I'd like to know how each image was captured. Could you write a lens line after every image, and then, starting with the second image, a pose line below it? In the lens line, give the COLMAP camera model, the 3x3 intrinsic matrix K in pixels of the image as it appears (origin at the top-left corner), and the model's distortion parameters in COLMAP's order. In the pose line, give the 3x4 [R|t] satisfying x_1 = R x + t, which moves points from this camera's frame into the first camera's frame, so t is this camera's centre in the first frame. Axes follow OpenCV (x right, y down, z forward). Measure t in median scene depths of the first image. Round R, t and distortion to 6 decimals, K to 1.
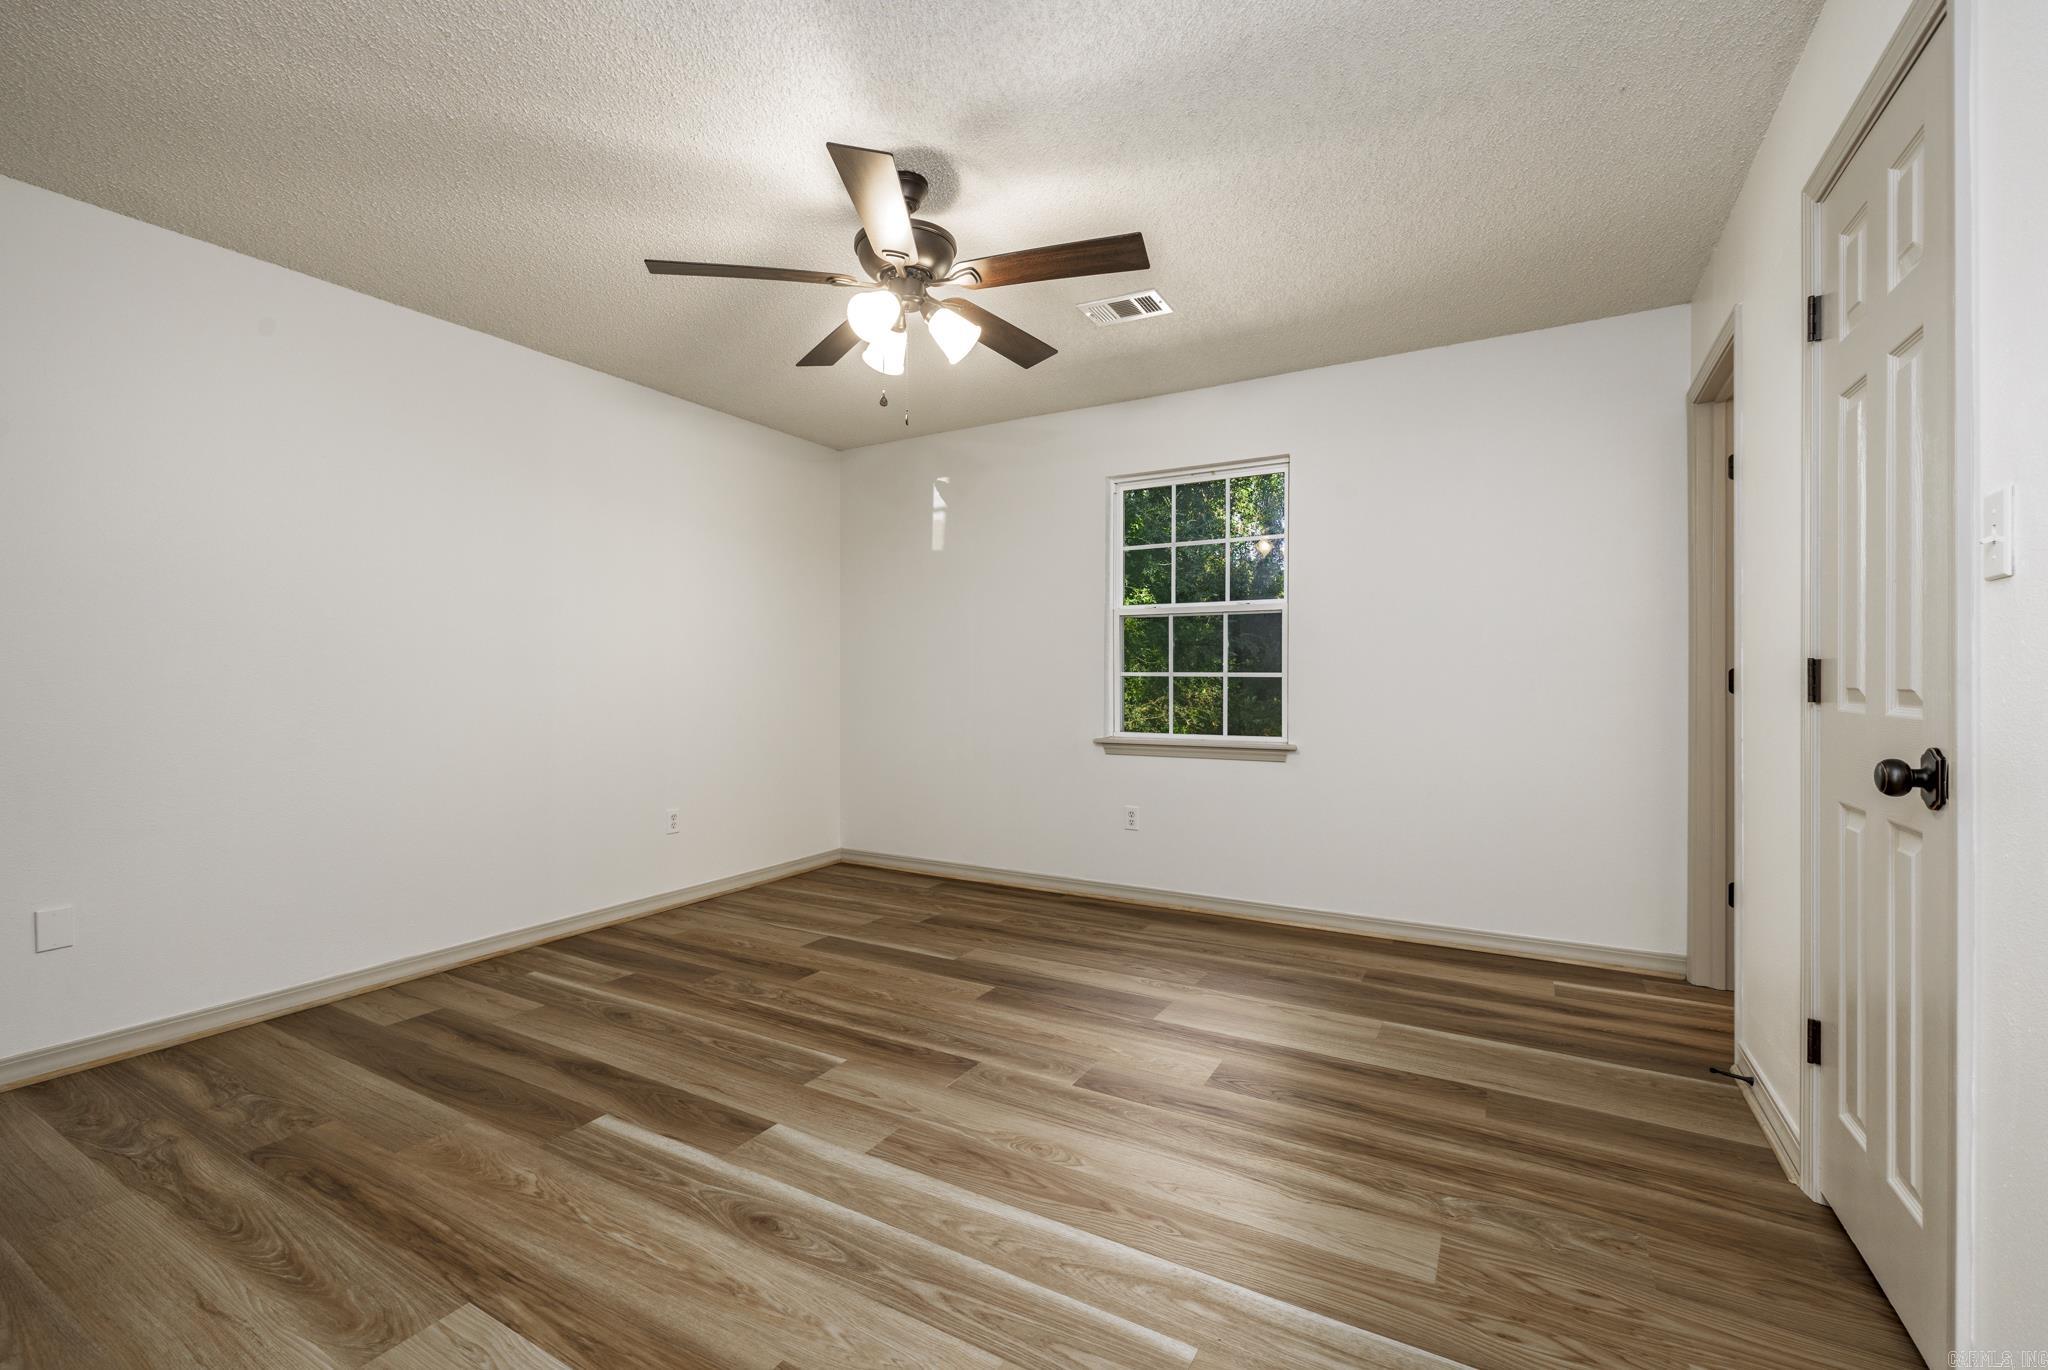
lens RADIAL K [[878.3, 0, 1022.8], [0, 878.3, 674.5], [0, 0, 1]] dist [0.001591, -0.000227]
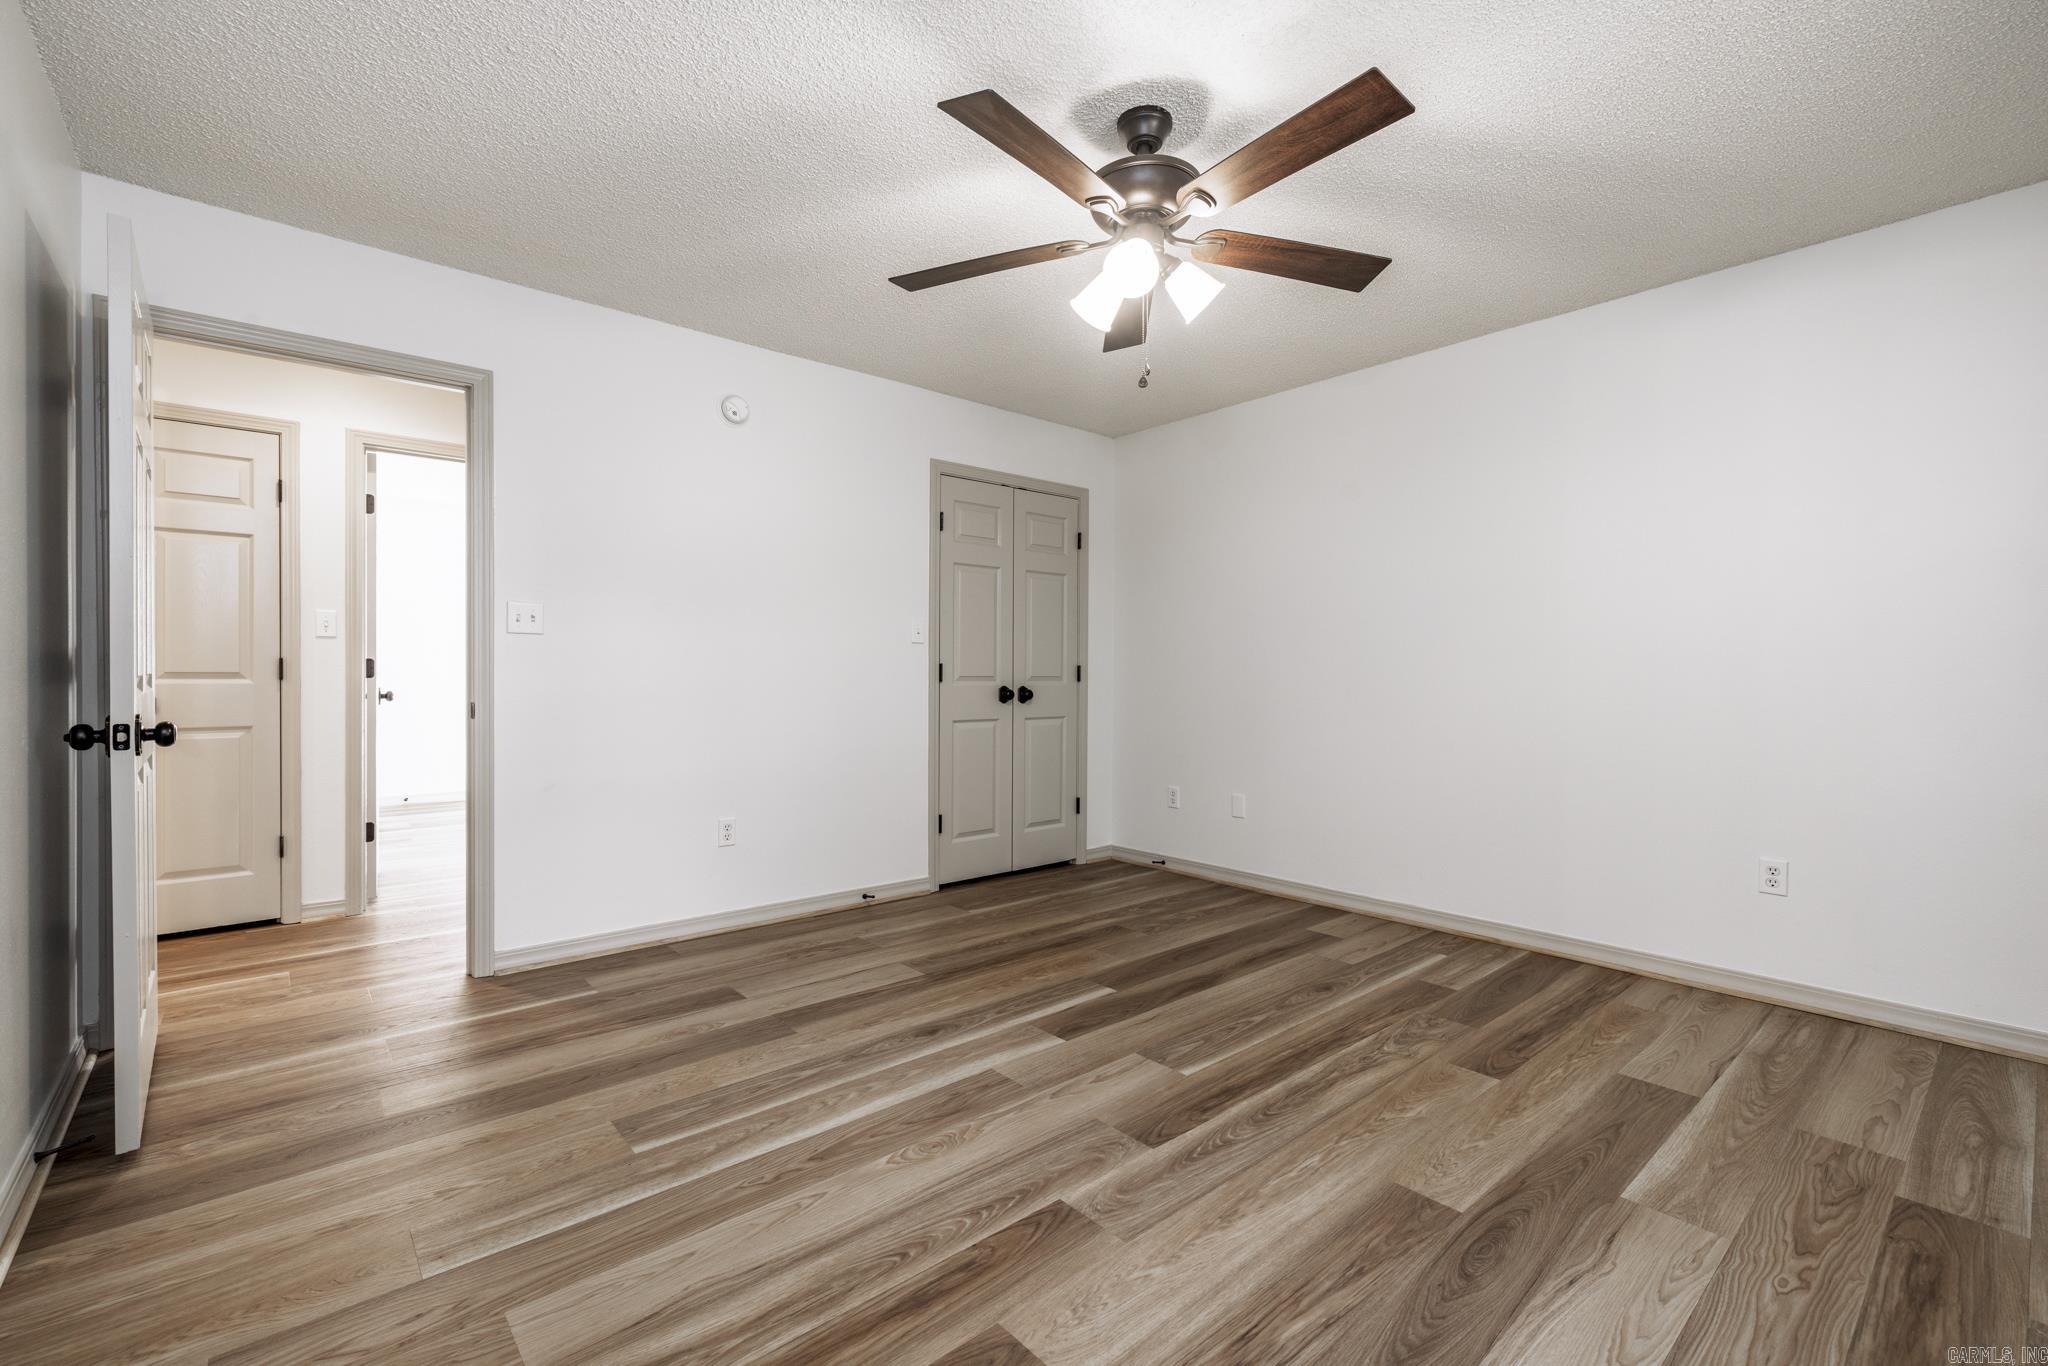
lens RADIAL K [[878.3, 0, 1013.8], [0, 878.3, 677.4], [0, 0, 1]] dist [0.001591, -0.000227]
pose [[-0.338724, 0.005750, -0.940868, 0.747967], [0.004733, 0.999979, 0.004408, 0.018140], [0.940874, -0.002960, -0.338744, 1.181271]]
